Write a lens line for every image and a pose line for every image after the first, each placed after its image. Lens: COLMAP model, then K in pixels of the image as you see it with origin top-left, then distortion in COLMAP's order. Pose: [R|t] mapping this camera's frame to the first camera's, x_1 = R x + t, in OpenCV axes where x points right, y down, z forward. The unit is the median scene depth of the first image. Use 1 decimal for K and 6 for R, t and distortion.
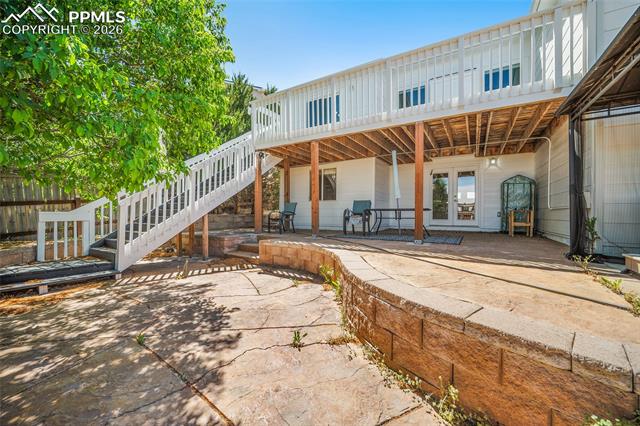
lens RADIAL K [[253.9, 0, 332.6], [0, 253.9, 212.6], [0, 0, 1]] dist [-0.002743, 0.000740]
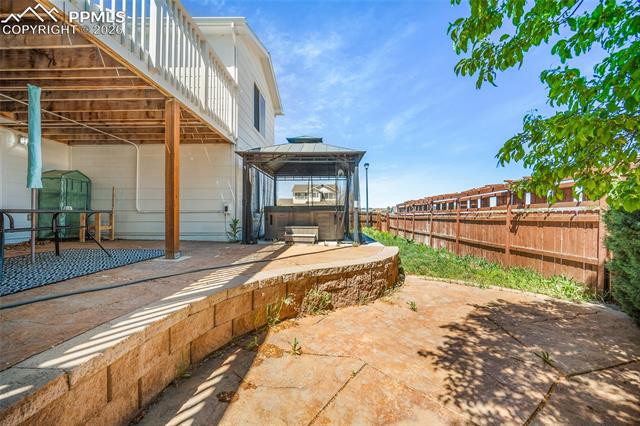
lens RADIAL K [[253.9, 0, 314.7], [0, 253.9, 214.2], [0, 0, 1]] dist [-0.002743, 0.000740]
pose [[-0.446430, -0.001214, 0.894818, -1.013594], [-0.009947, 0.999944, -0.003607, -0.024292], [-0.894763, -0.010511, -0.446417, 1.817163]]
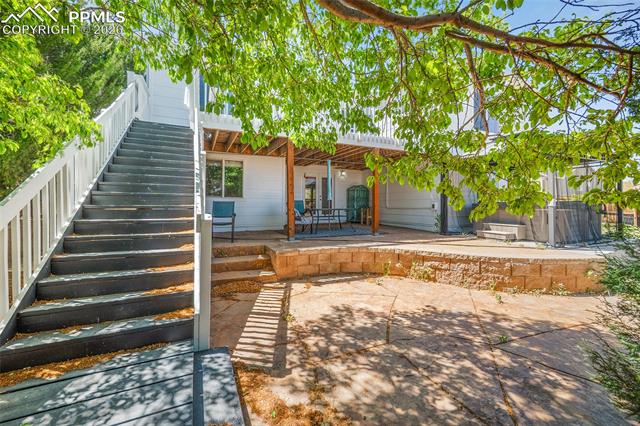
lens RADIAL K [[253.9, 0, 325.6], [0, 253.9, 210.5], [0, 0, 1]] dist [-0.002743, 0.000740]
pose [[0.566167, -0.017885, 0.824097, -1.805312], [-0.009406, 0.999559, 0.028155, -0.100444], [-0.824237, -0.023692, 0.565749, 0.838031]]
